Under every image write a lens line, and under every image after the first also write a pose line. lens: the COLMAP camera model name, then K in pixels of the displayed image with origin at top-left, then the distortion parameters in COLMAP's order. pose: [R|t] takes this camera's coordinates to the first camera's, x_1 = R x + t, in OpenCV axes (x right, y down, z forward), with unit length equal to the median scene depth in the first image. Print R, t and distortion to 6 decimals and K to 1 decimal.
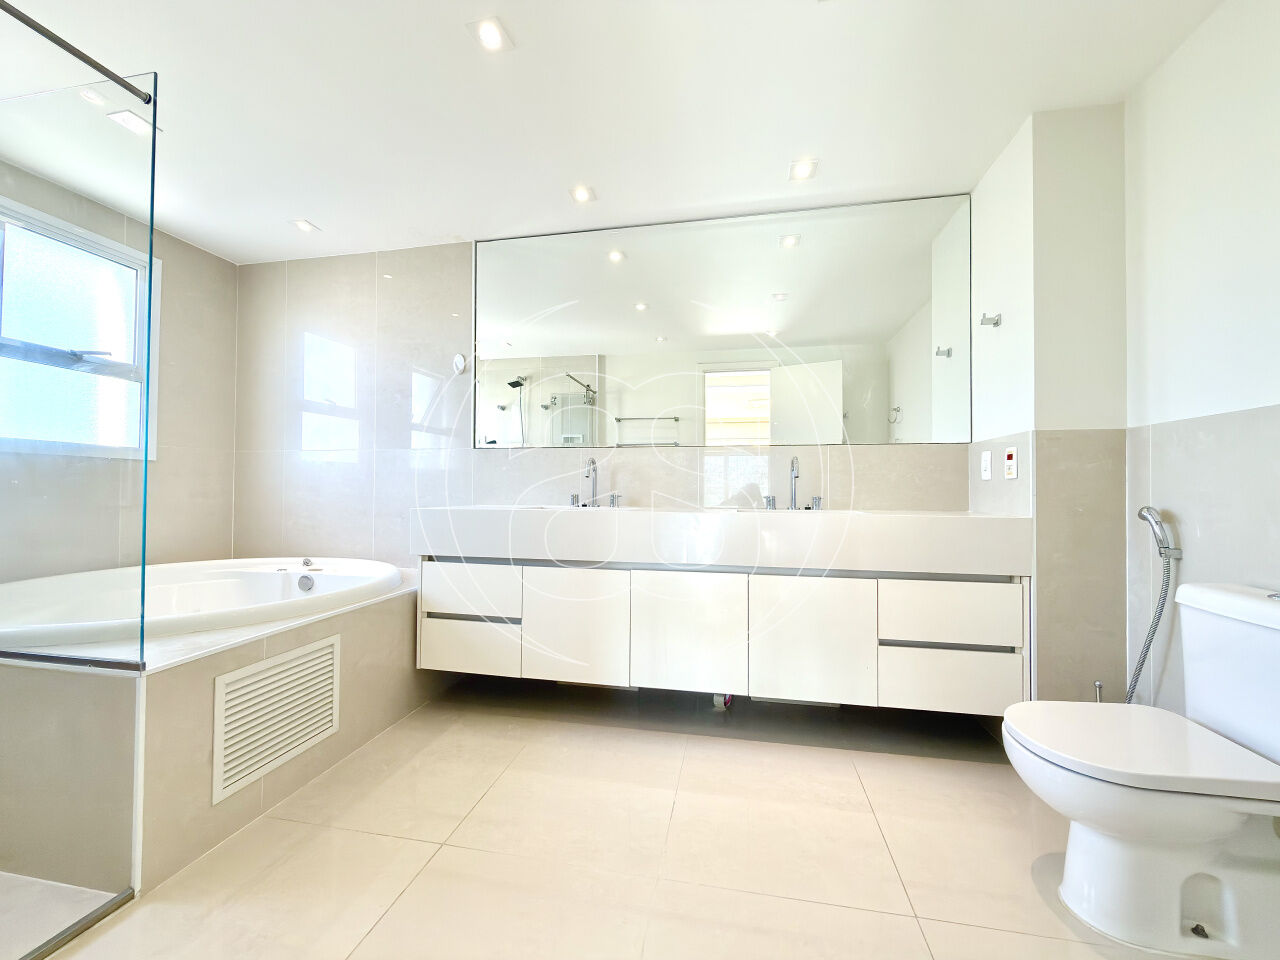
lens RADIAL K [[513.0, 0, 638.3], [0, 513.0, 479.9], [0, 0, 1]] dist [0.000591, -0.000017]
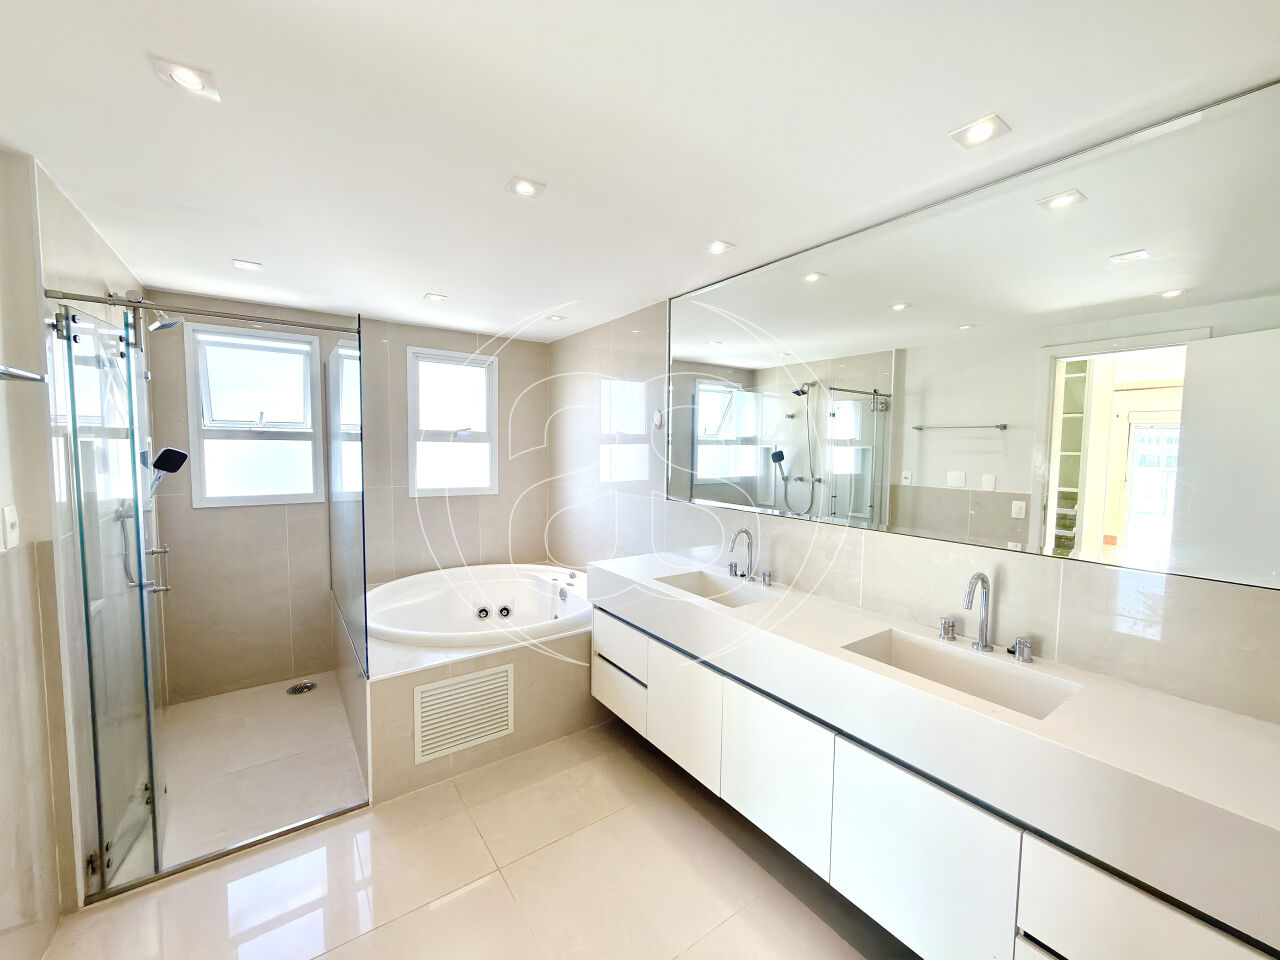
lens RADIAL K [[507.9, 0, 635.0], [0, 507.9, 481.1], [0, 0, 1]] dist [-0.000843, 0.000069]
pose [[0.727249, 0.050082, -0.684544, 0.375979], [0.003542, 0.997047, 0.076708, -0.193554], [0.686364, -0.058210, 0.724925, 0.206571]]
